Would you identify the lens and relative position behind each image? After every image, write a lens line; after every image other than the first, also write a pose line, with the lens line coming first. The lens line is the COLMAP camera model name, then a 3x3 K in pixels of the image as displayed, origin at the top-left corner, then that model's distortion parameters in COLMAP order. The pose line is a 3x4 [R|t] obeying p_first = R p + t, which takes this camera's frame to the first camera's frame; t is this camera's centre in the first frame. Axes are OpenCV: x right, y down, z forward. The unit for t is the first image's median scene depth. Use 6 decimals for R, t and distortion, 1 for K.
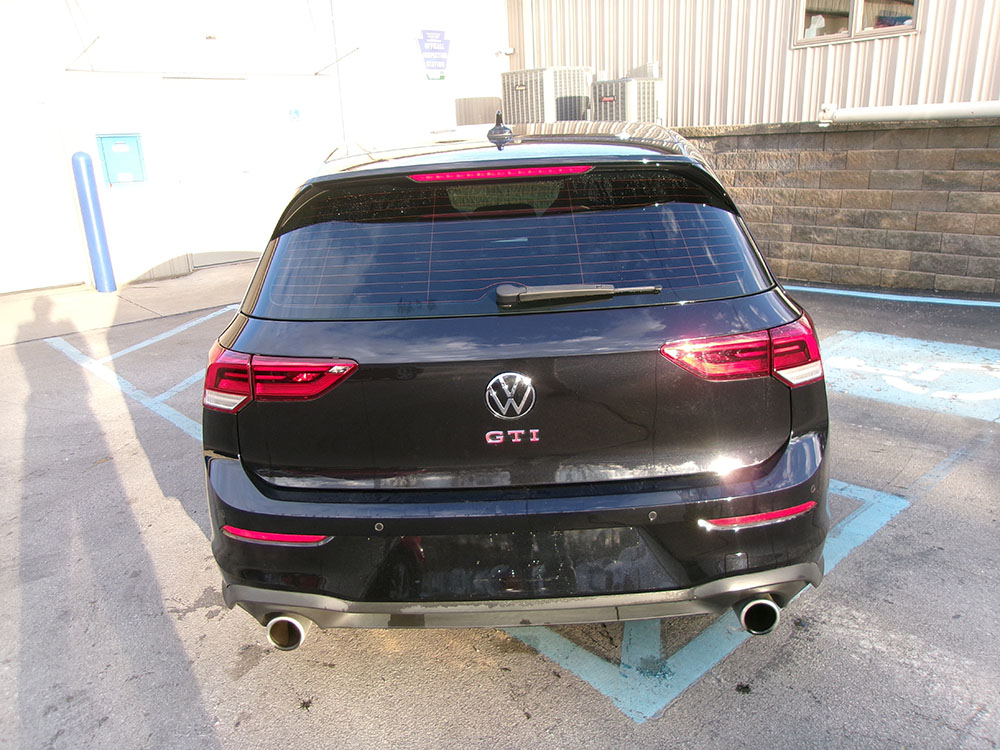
lens RADIAL K [[778.0, 0, 501.7], [0, 778.0, 370.2], [0, 0, 1]] dist [-0.034306, 0.071082]
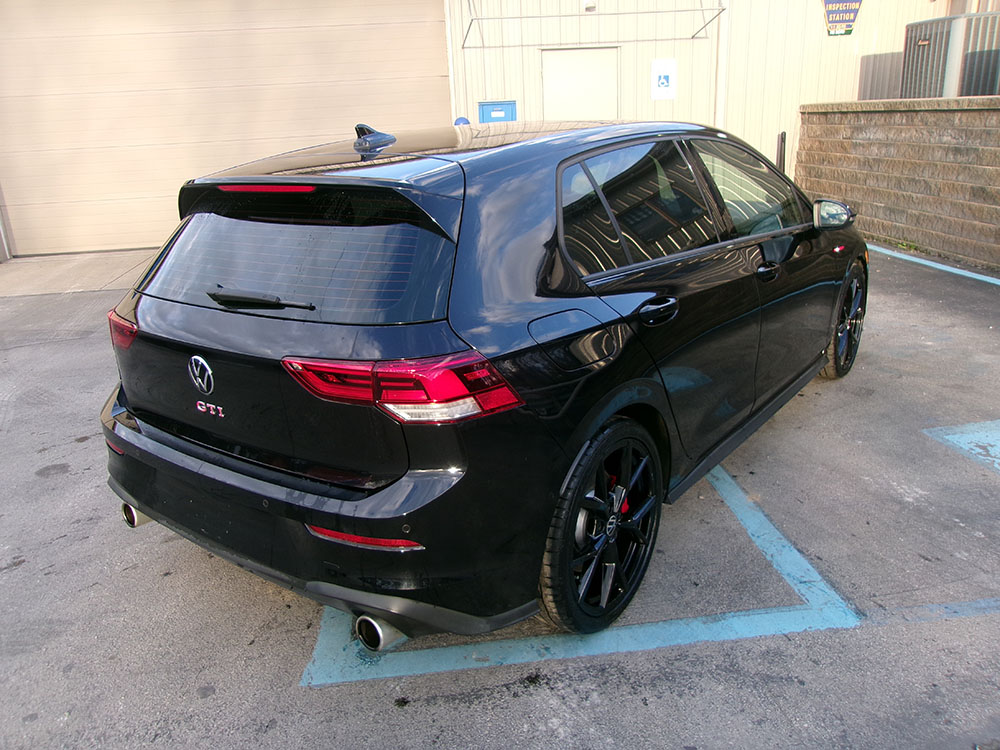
lens RADIAL K [[775.4, 0, 500.5], [0, 775.4, 379.7], [0, 0, 1]] dist [0.000701, 0.012202]
pose [[0.808569, 0.199411, -0.553580, 0.271277], [-0.161597, 0.979903, 0.116950, -0.045219], [0.565776, -0.005106, 0.824543, 0.067950]]
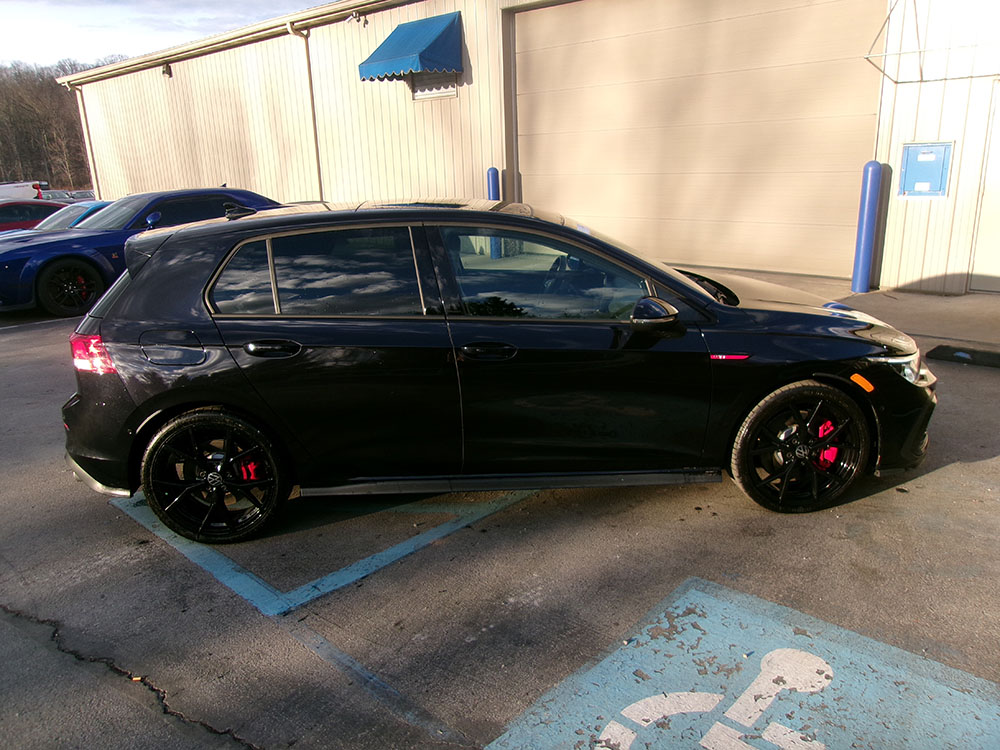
lens RADIAL K [[775.4, 0, 500.5], [0, 775.4, 379.7], [0, 0, 1]] dist [0.000701, 0.012202]
pose [[0.073668, 0.325027, -0.942831, 0.609259], [-0.264390, 0.917937, 0.295787, -0.210840], [0.961598, 0.227485, 0.153557, 0.466314]]
